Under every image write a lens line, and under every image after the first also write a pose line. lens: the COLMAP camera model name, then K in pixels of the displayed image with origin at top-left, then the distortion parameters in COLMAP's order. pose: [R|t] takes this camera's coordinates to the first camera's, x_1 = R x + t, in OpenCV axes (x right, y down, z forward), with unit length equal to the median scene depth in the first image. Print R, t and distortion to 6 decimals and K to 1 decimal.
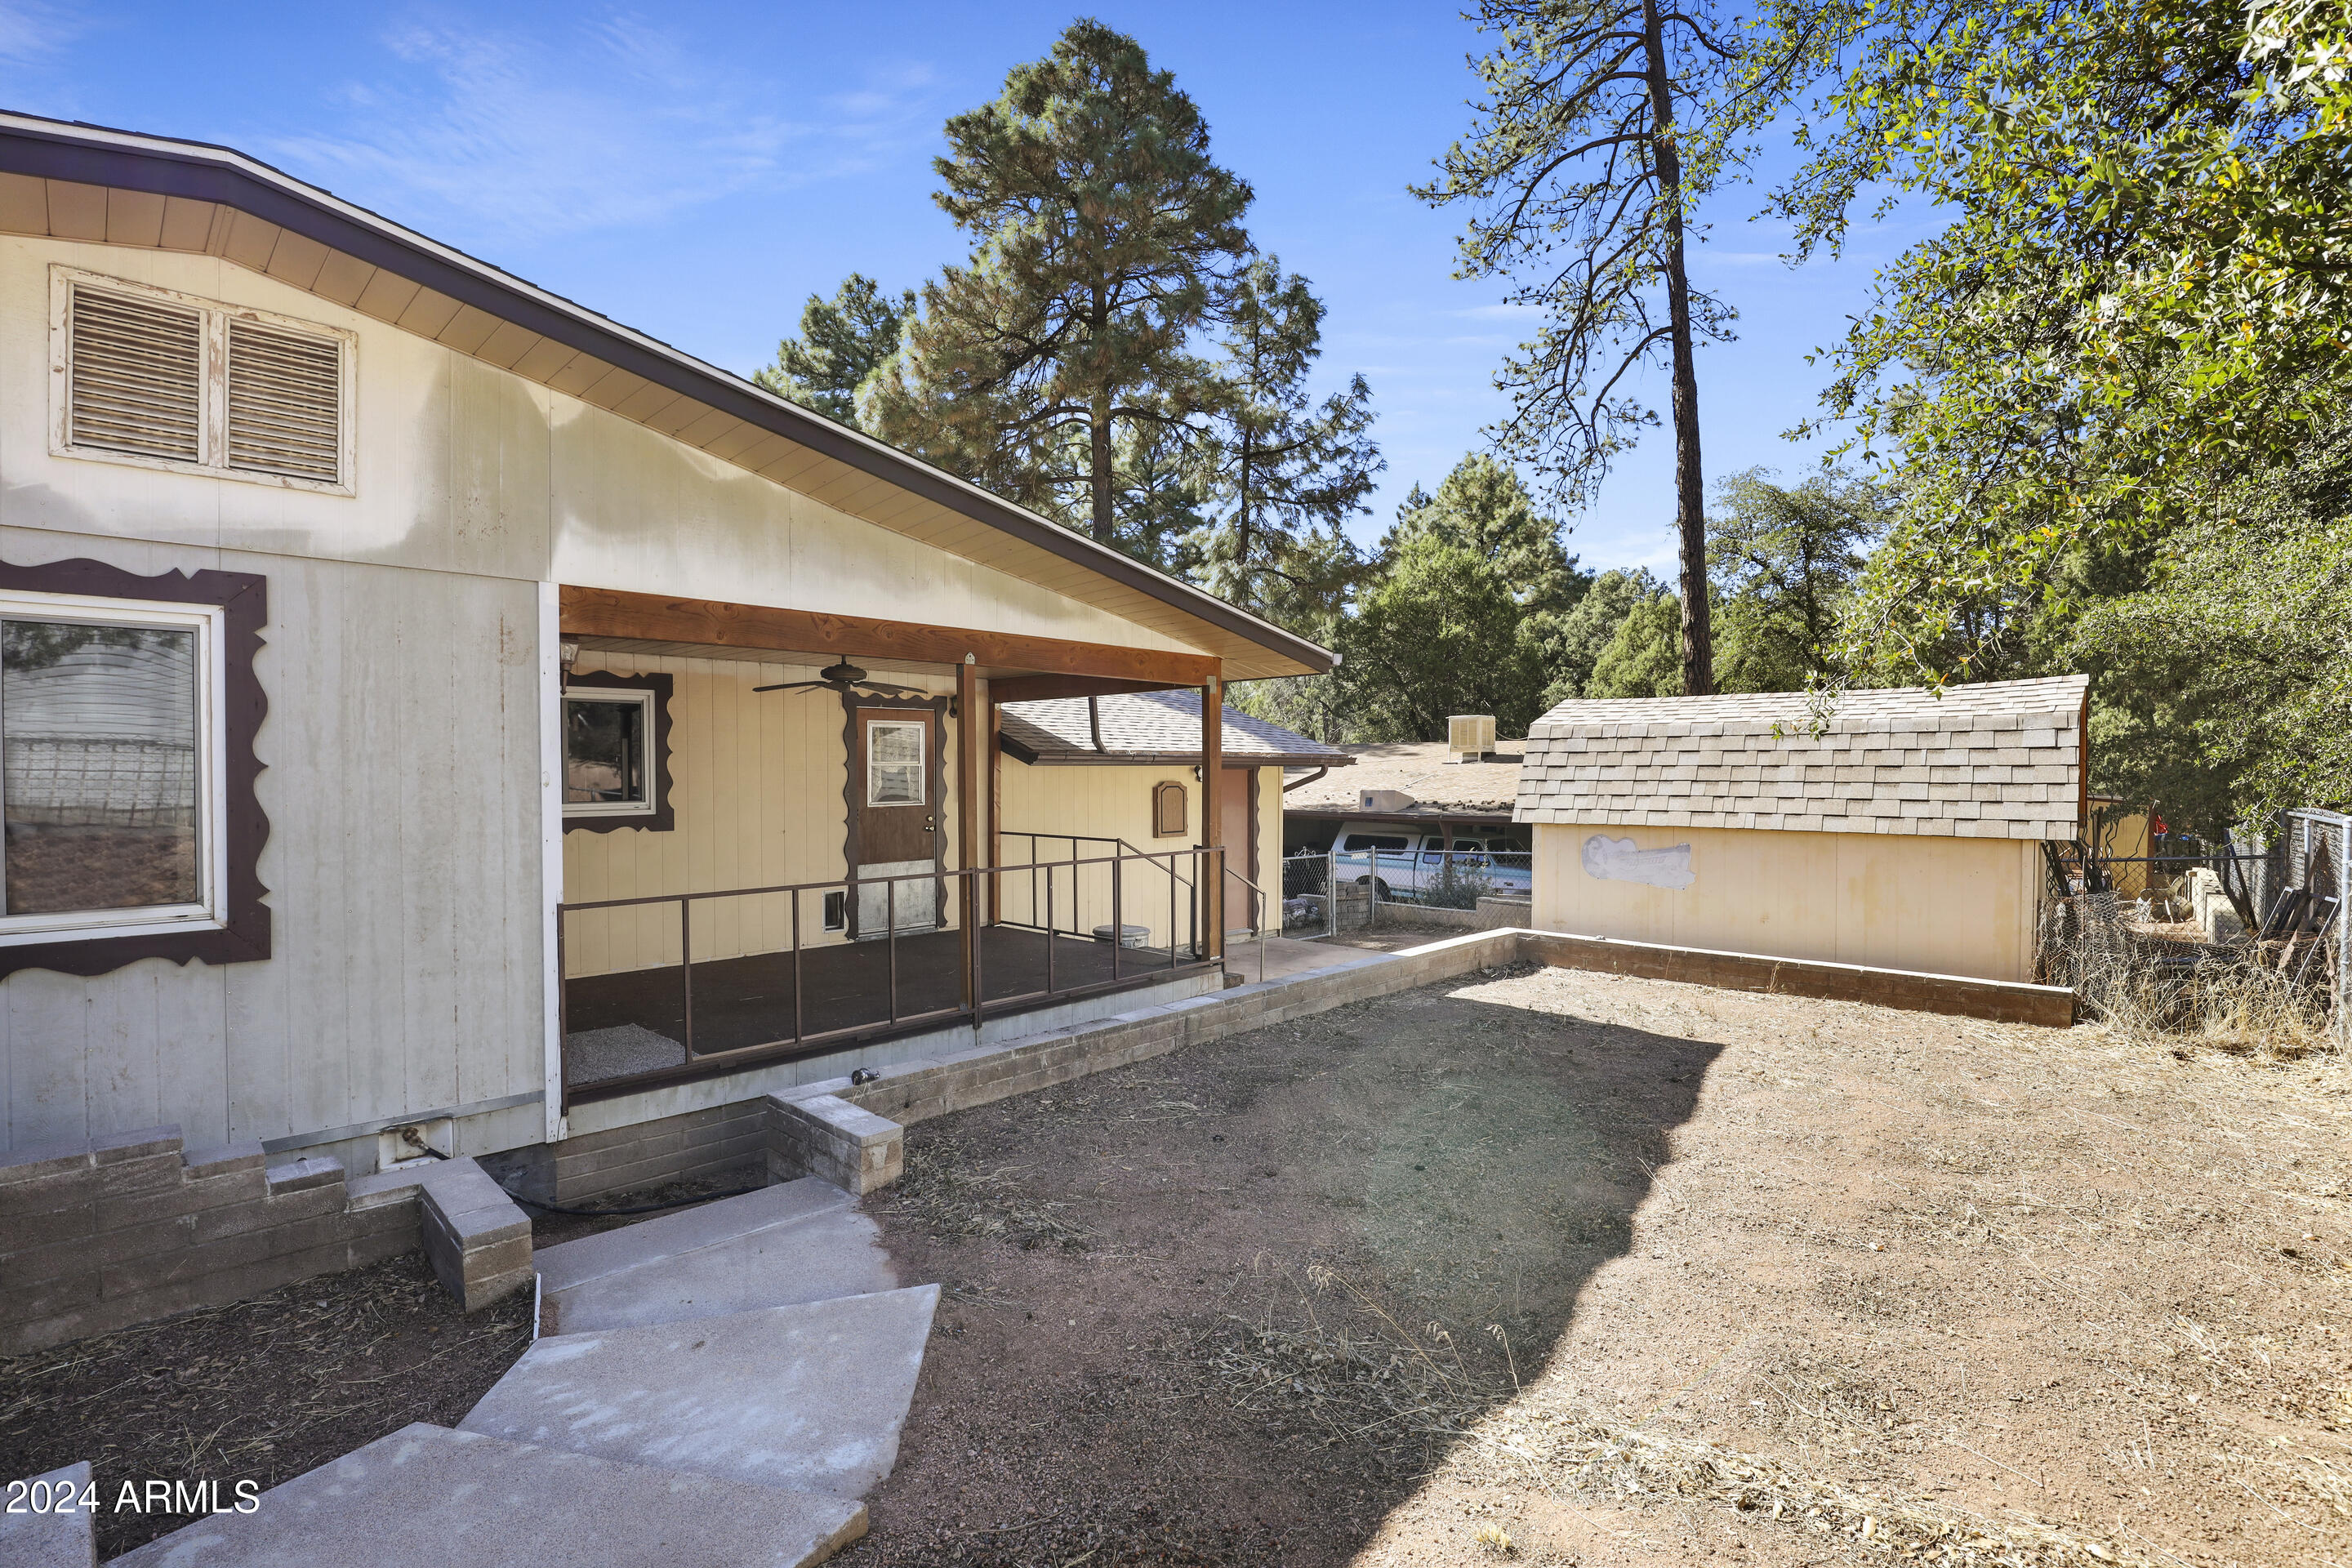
lens RADIAL K [[1105.7, 0, 1176.0], [0, 1105.7, 784.0], [0, 0, 1]] dist [-0.037698, -0.000222]
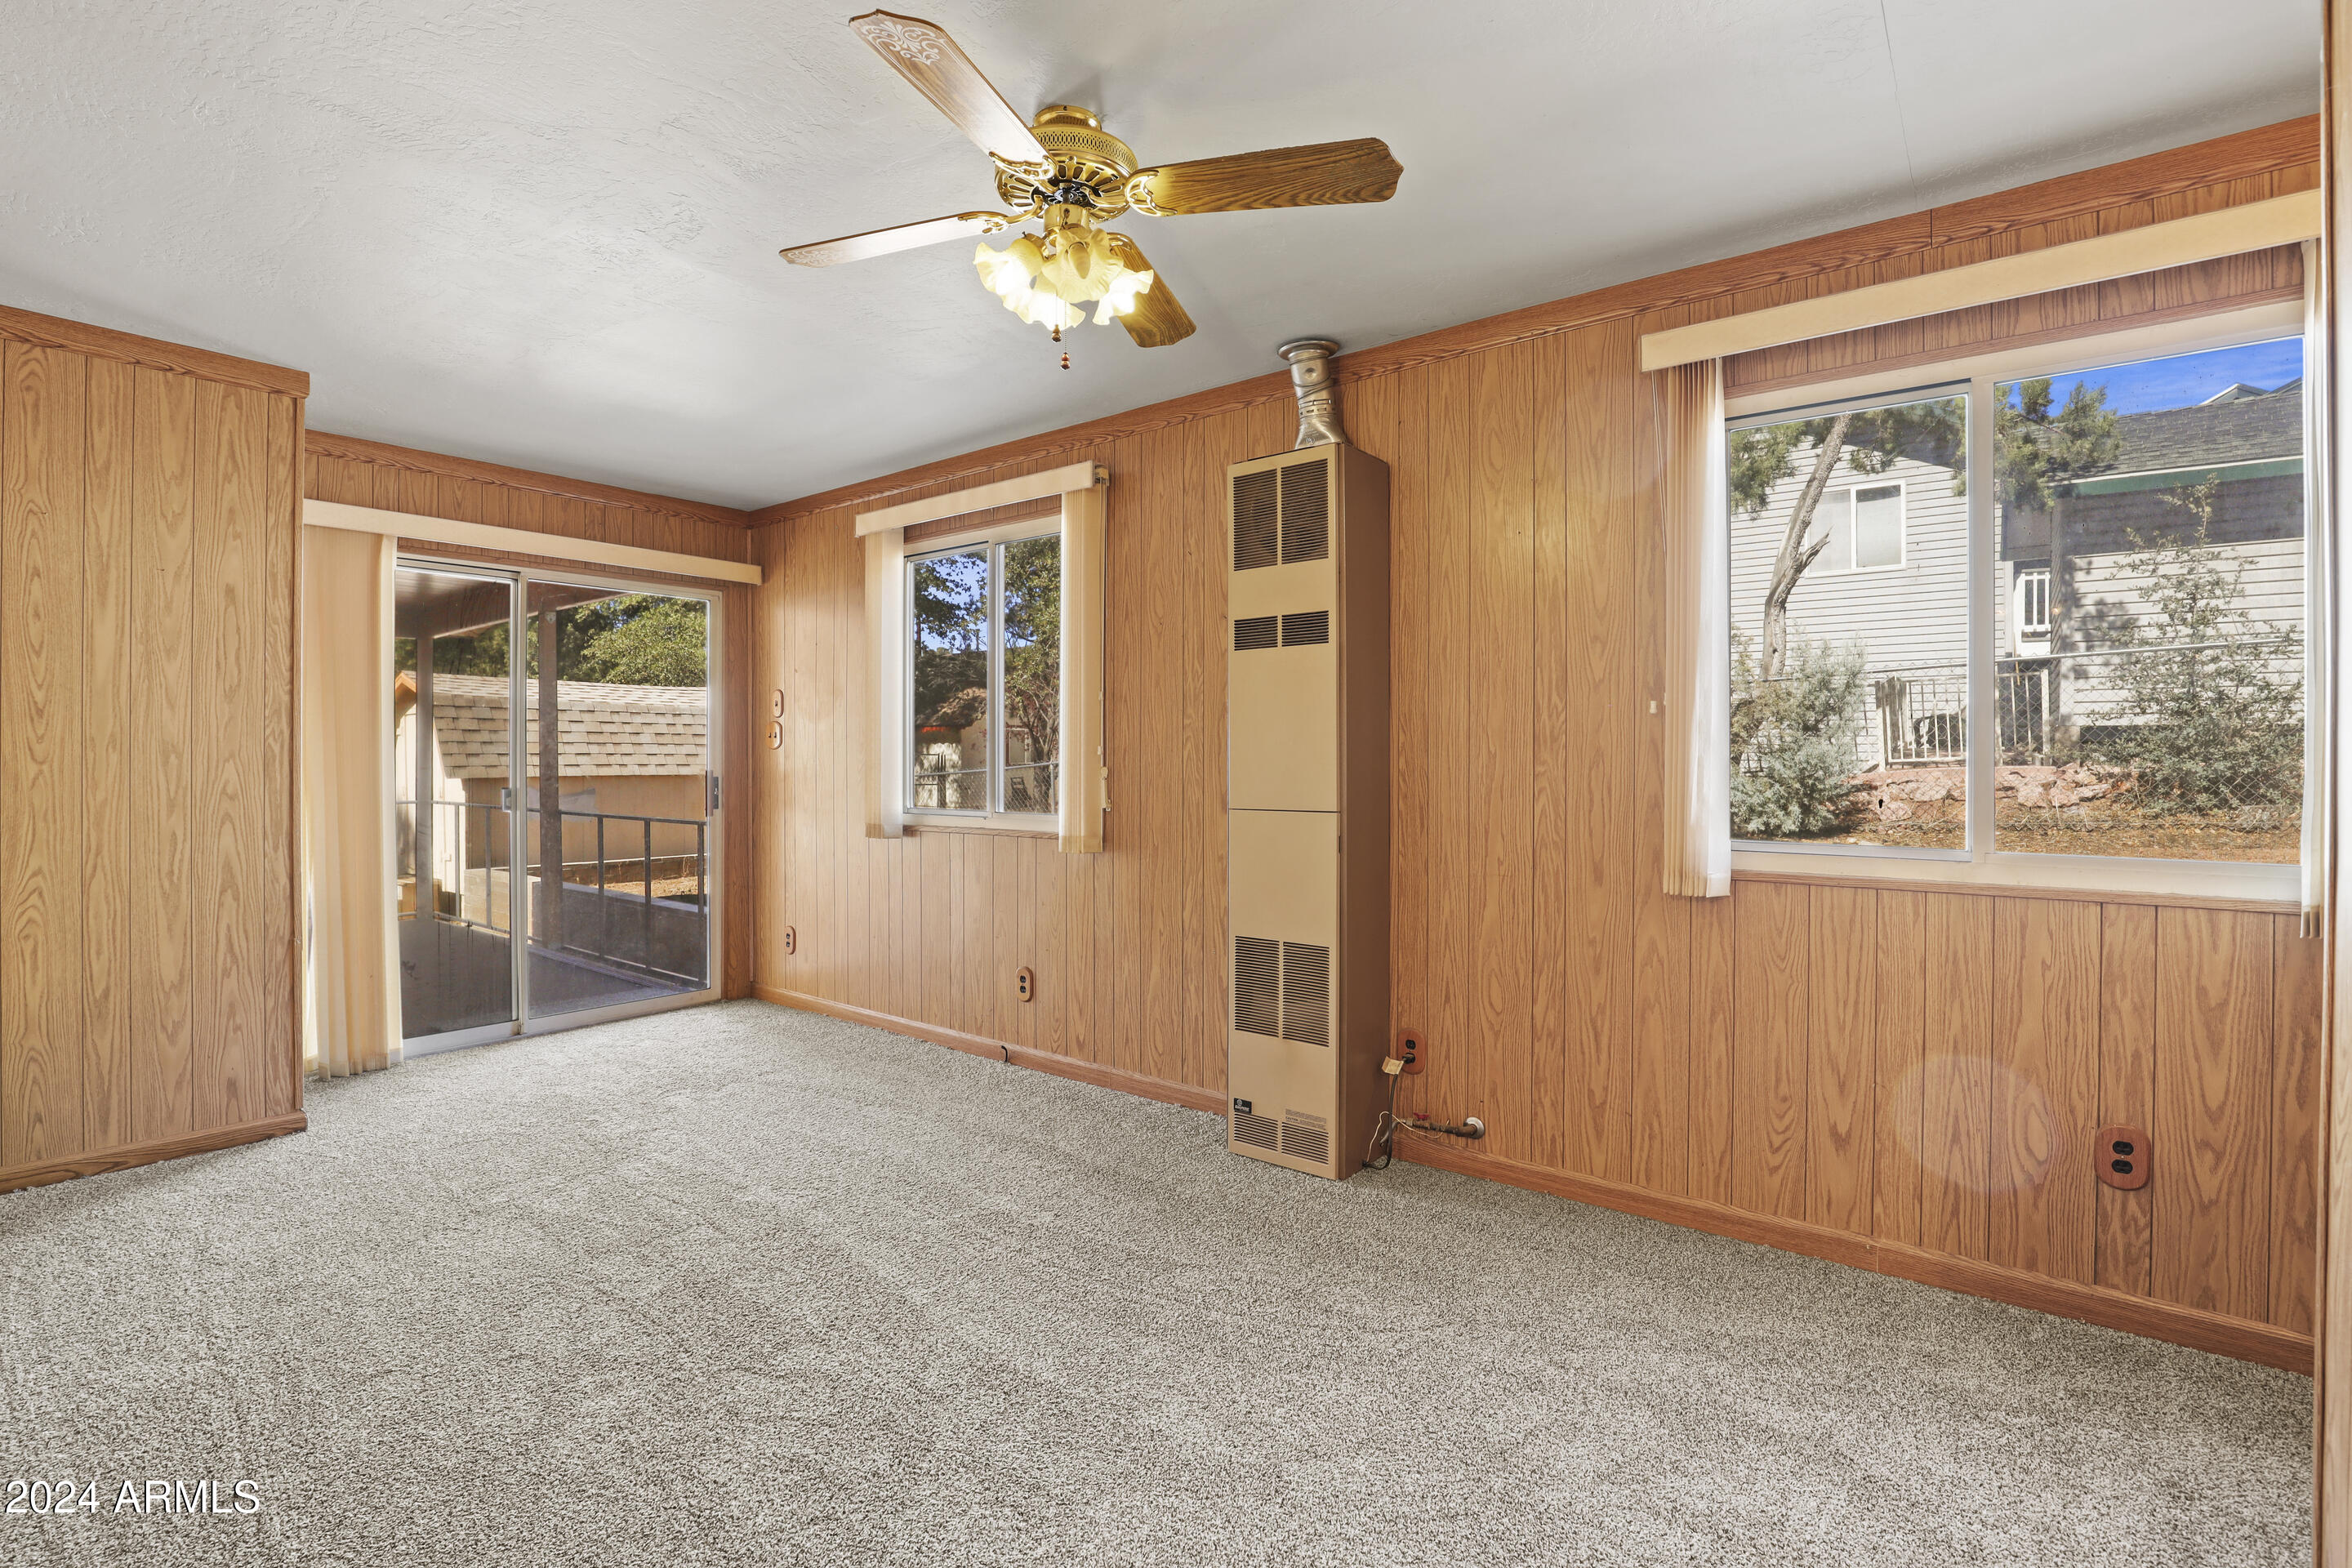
lens RADIAL K [[1105.7, 0, 1176.0], [0, 1105.7, 784.0], [0, 0, 1]] dist [-0.037698, -0.000222]
pose [[-0.119343, -0.020633, 0.992639, -0.438521], [0.013970, 0.999650, 0.022459, 0.012525], [-0.992755, 0.016548, -0.119013, 0.192057]]
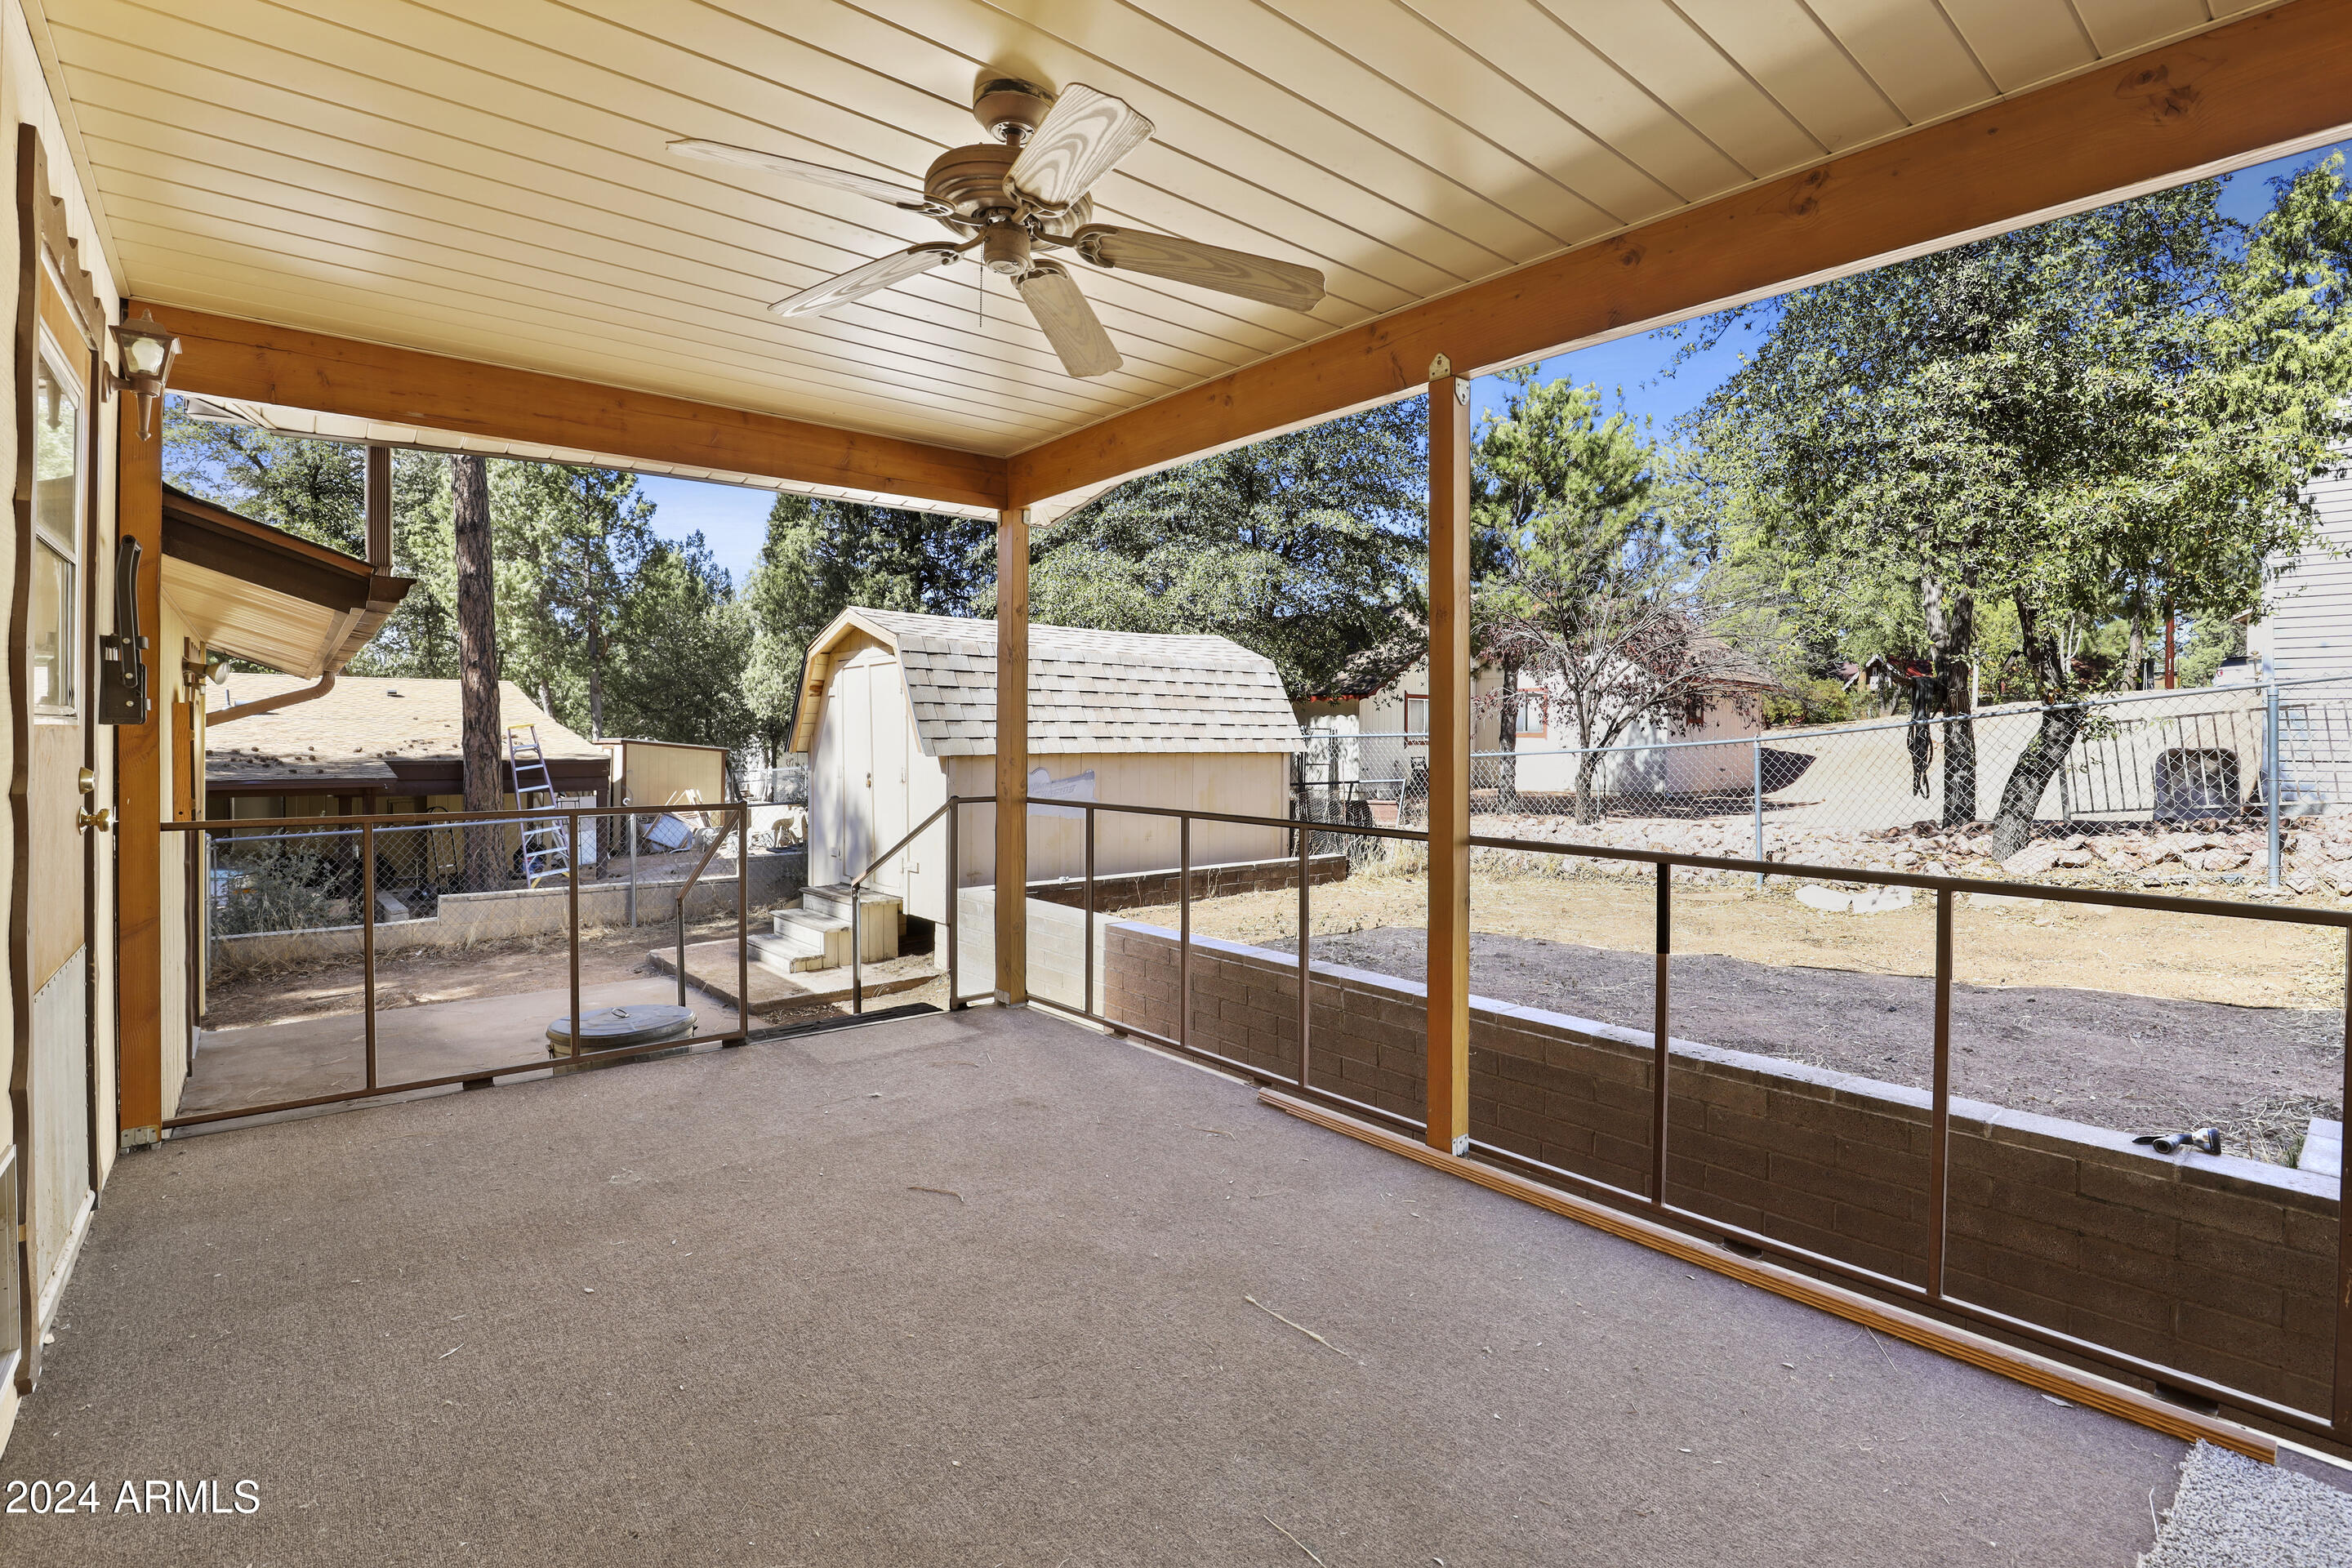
lens RADIAL K [[1084.1, 0, 1148.5], [0, 1084.1, 745.9], [0, 0, 1]] dist [-0.001371, -0.000058]
pose [[0.101747, -0.004669, 0.994799, -0.215887], [0.012400, 0.999917, 0.003425, 0.013204], [-0.994733, 0.011987, 0.101797, 0.376484]]
